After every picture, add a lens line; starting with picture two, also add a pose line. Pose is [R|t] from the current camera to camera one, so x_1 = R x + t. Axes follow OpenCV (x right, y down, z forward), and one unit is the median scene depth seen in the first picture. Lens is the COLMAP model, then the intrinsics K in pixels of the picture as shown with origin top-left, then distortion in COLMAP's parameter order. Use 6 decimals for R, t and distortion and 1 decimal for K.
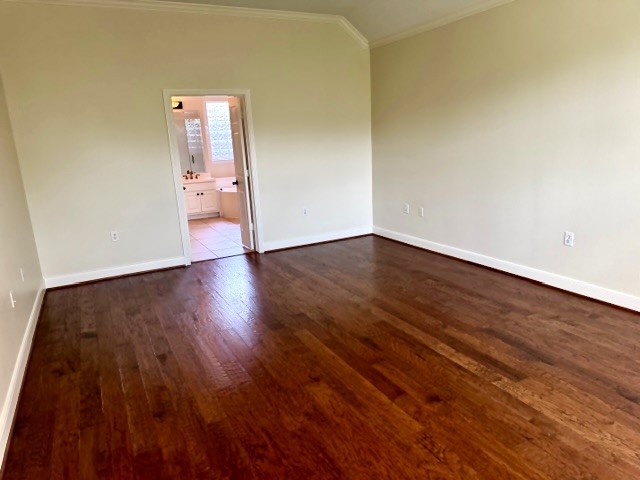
lens RADIAL K [[449.7, 0, 319.9], [0, 449.7, 243.3], [0, 0, 1]] dist [0.082932, -0.118055]
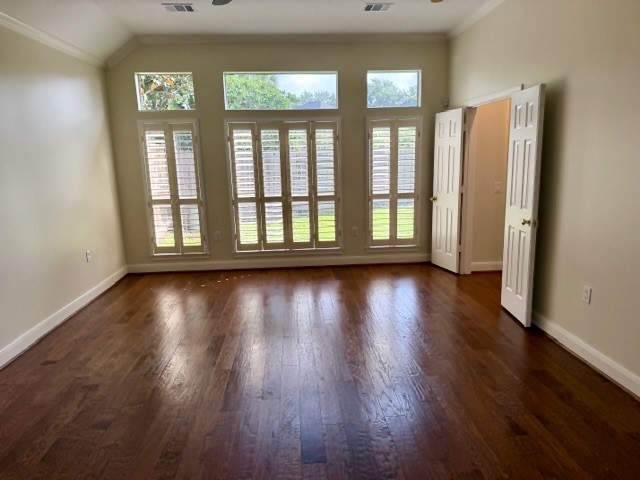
lens RADIAL K [[449.7, 0, 319.9], [0, 449.7, 243.3], [0, 0, 1]] dist [0.082932, -0.118055]
pose [[-0.910681, -0.007780, 0.413037, -0.329310], [0.159781, 0.915377, 0.369534, -0.346567], [-0.380959, 0.402523, -0.832373, 1.511348]]
